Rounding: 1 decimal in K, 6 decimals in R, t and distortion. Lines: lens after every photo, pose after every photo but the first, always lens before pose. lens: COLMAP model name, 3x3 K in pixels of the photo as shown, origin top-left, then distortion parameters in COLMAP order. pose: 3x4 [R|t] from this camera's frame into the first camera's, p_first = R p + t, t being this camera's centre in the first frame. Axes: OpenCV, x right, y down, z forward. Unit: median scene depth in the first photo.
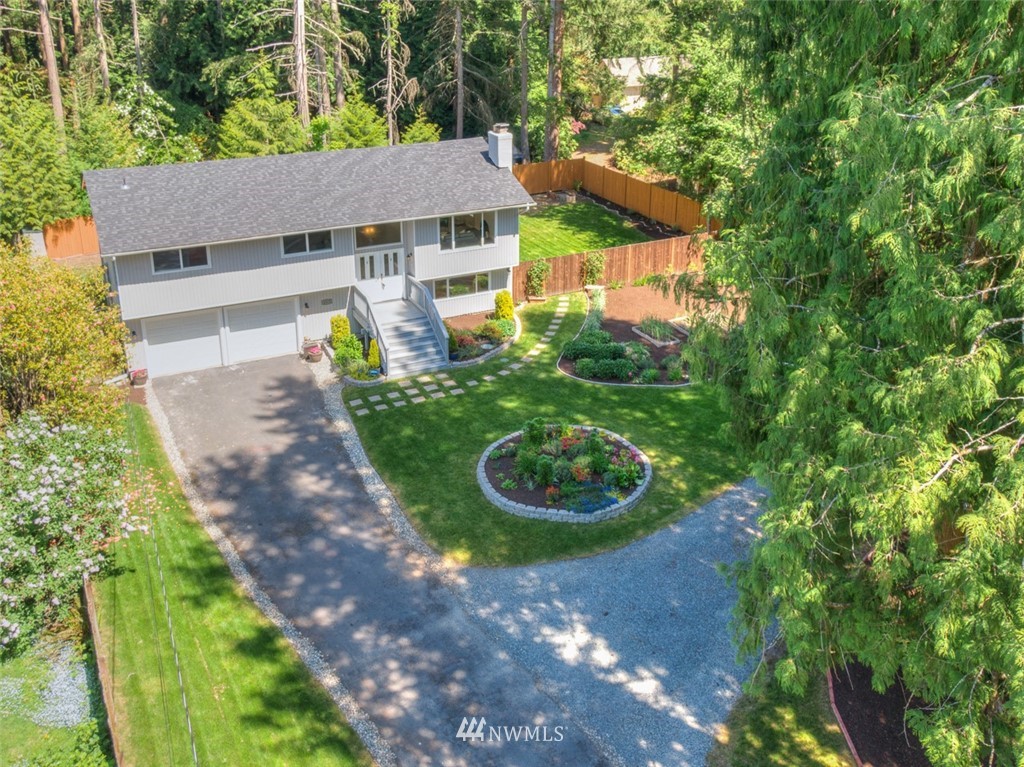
lens RADIAL K [[983.8, 0, 514.0], [0, 983.8, 278.7], [0, 0, 1]] dist [0.008873, -0.002632]
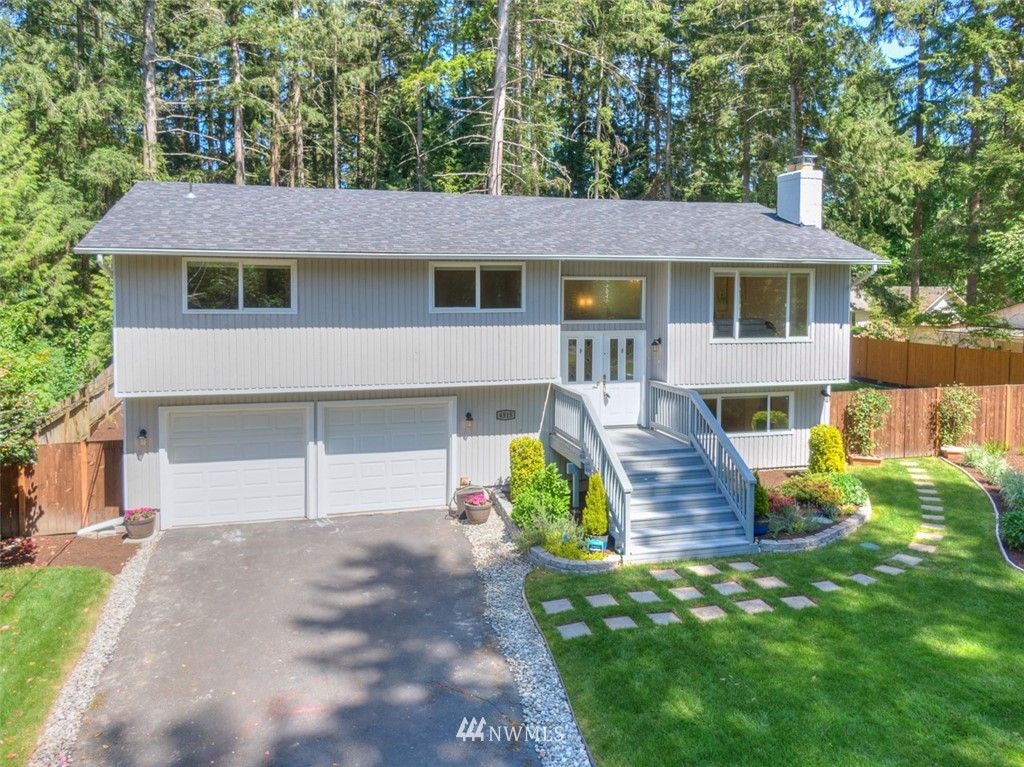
lens RADIAL K [[760.1, 0, 508.8], [0, 760.1, 319.3], [0, 0, 1]] dist [0.055656, -0.085868]
pose [[0.980589, 0.010461, -0.195793, -0.106108], [-0.064786, 0.959777, -0.273186, 0.088414], [0.185060, 0.280568, 0.941825, 0.586033]]
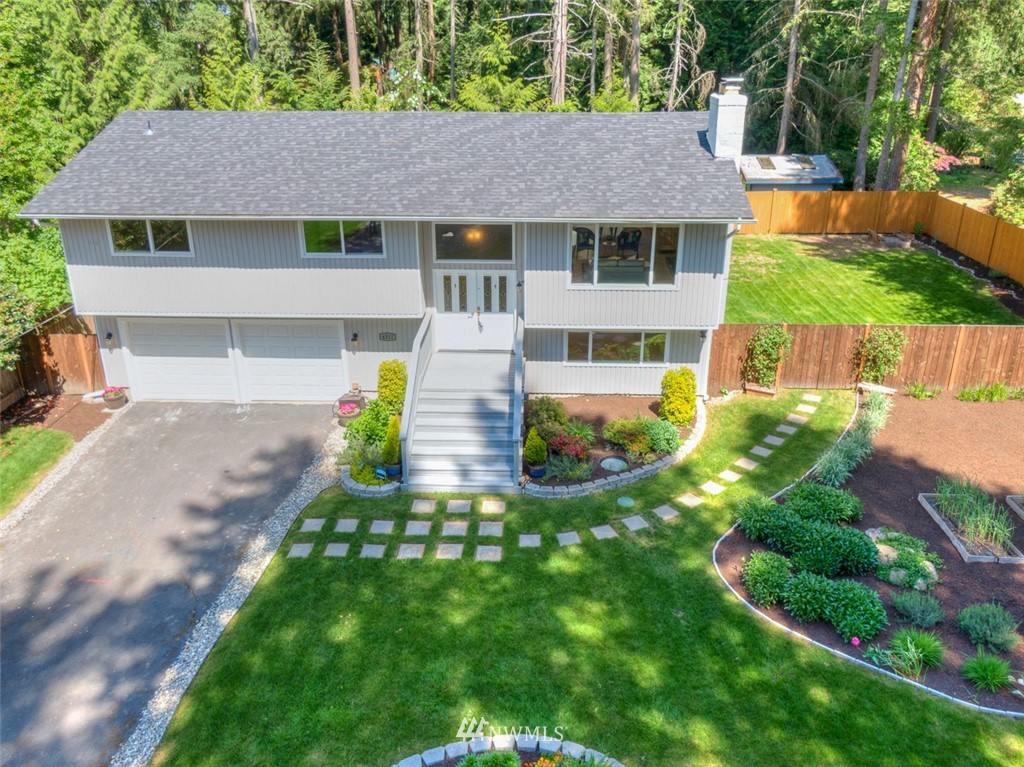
lens RADIAL K [[760.1, 0, 508.8], [0, 760.1, 319.3], [0, 0, 1]] dist [0.055656, -0.085868]
pose [[0.877958, 0.160390, -0.451070, 0.103139], [-0.149771, 0.986934, 0.059418, -0.029278], [0.454706, 0.015391, 0.890509, 0.592292]]
